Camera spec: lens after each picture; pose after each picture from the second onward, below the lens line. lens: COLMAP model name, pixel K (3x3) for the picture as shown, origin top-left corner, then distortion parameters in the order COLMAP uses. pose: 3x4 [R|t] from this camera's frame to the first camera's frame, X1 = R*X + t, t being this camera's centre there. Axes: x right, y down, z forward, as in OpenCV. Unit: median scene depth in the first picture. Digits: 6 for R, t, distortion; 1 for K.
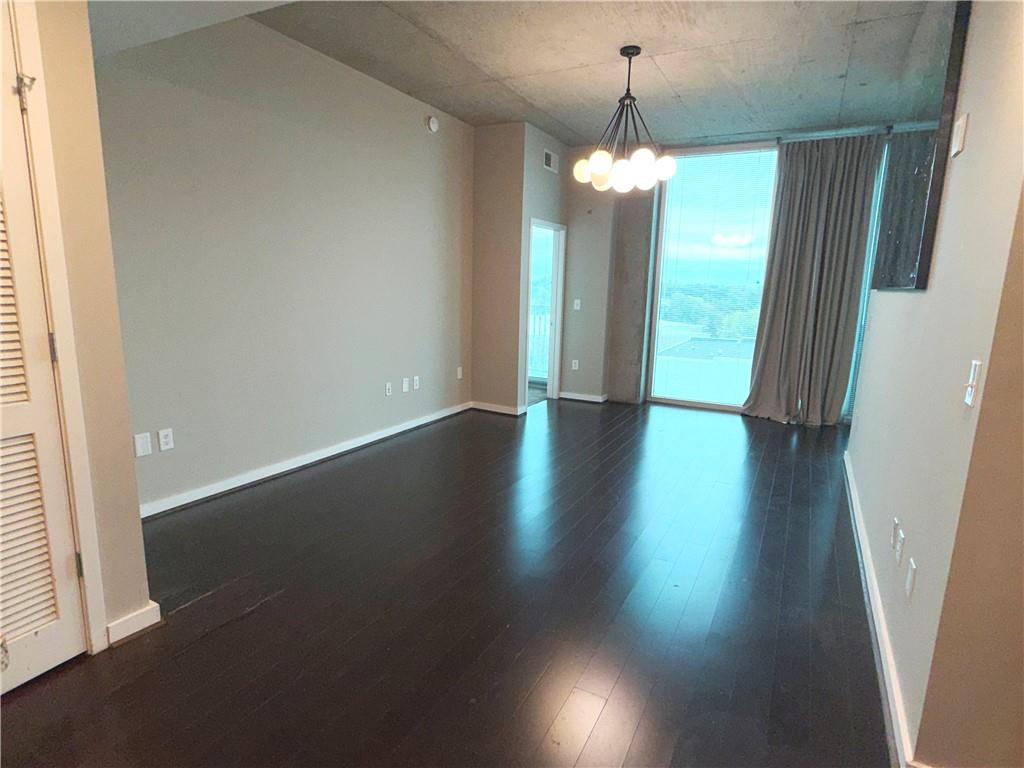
lens RADIAL K [[561.9, 0, 510.6], [0, 561.9, 390.5], [0, 0, 1]] dist [0.000882, -0.000224]
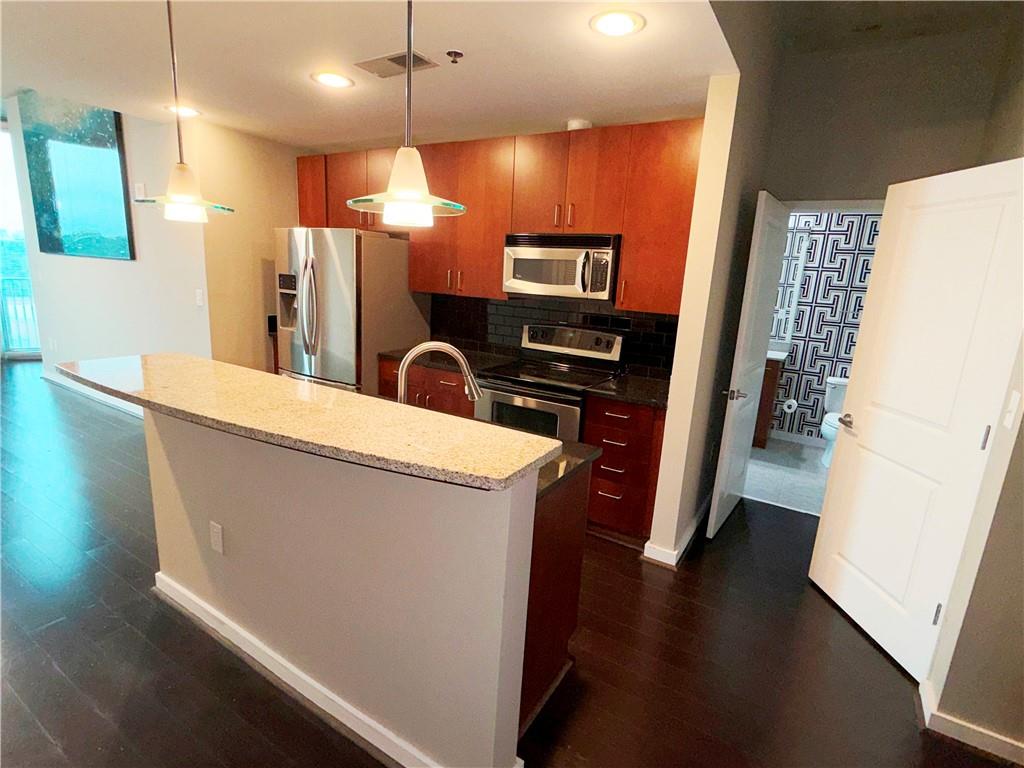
lens RADIAL K [[523.0, 0, 511.3], [0, 523.0, 392.8], [0, 0, 1]] dist [0.001994, 0.000729]
pose [[0.073288, -0.249038, 0.965717, -0.460554], [0.137296, 0.961620, 0.237562, 0.009777], [-0.987815, 0.115179, 0.104667, -0.210331]]
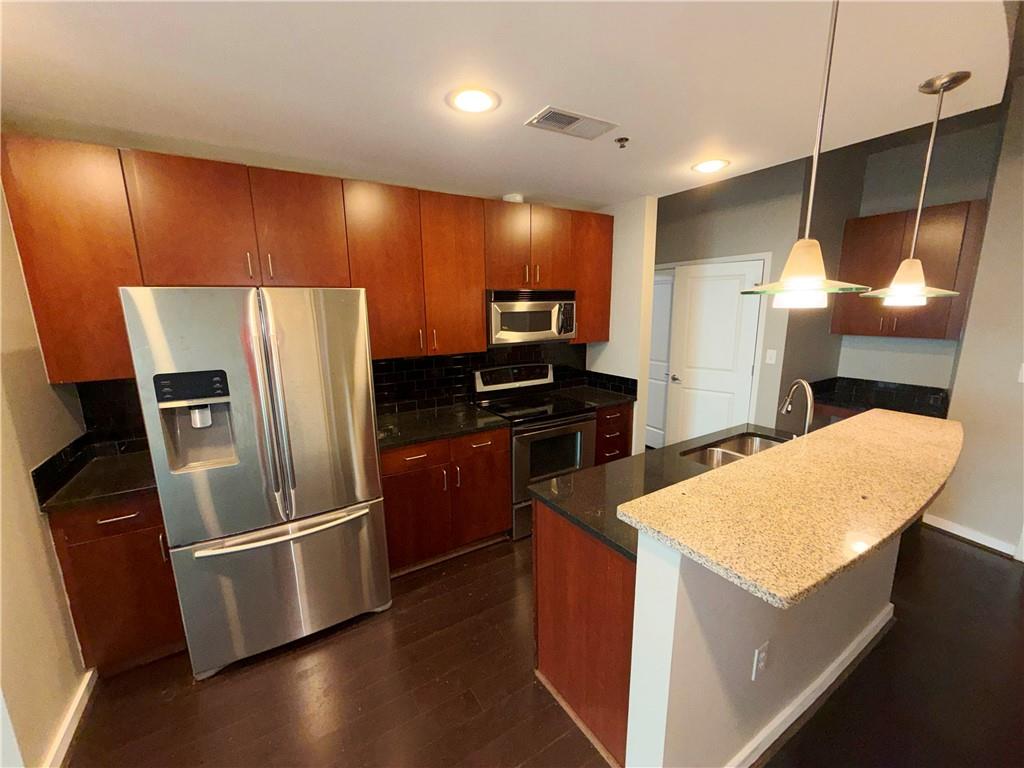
lens RADIAL K [[412.0, 0, 509.6], [0, 412.0, 386.4], [0, 0, 1]] dist [0.001197, 0.000323]
pose [[-0.862773, -0.108656, 0.493777, -0.128634], [0.089642, 0.928286, 0.360900, -0.089869], [-0.497581, 0.355638, -0.791161, 0.244883]]
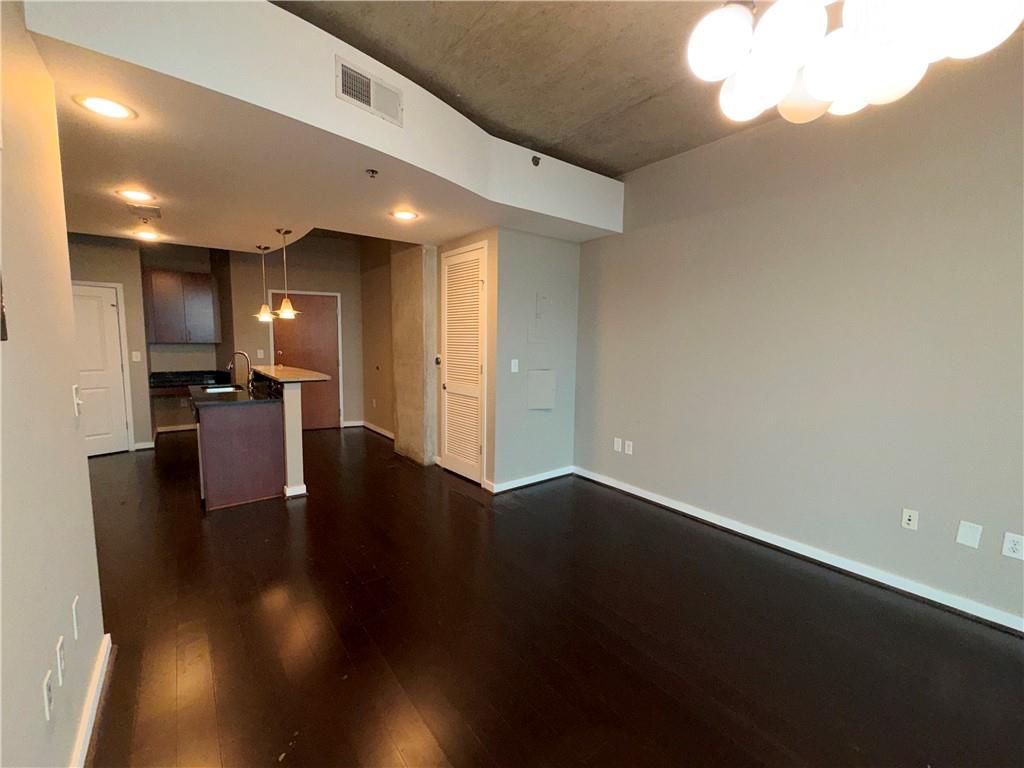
lens RADIAL K [[438.6, 0, 516.9], [0, 438.6, 384.3], [0, 0, 1]] dist [-0.016872, -0.000343]
pose [[-0.409425, 0.062628, -0.910192, 0.358687], [-0.198267, 0.967691, 0.155769, -0.122270], [0.890540, 0.244237, -0.383780, 0.647290]]
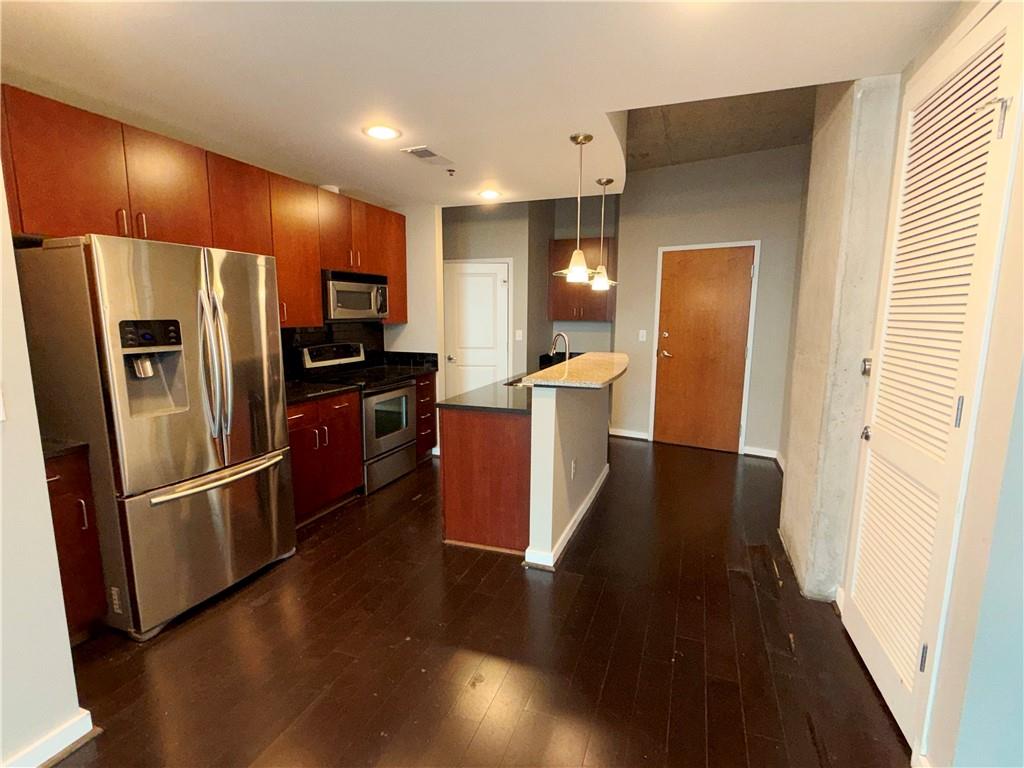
lens RADIAL K [[497.1, 0, 516.6], [0, 497.1, 389.2], [0, 0, 1]] dist [0.002352, -0.000299]
pose [[-0.990066, -0.006619, -0.140445, -0.011883], [-0.053563, 0.941323, 0.333228, -0.104243], [0.129998, 0.337441, -0.932327, 0.516493]]
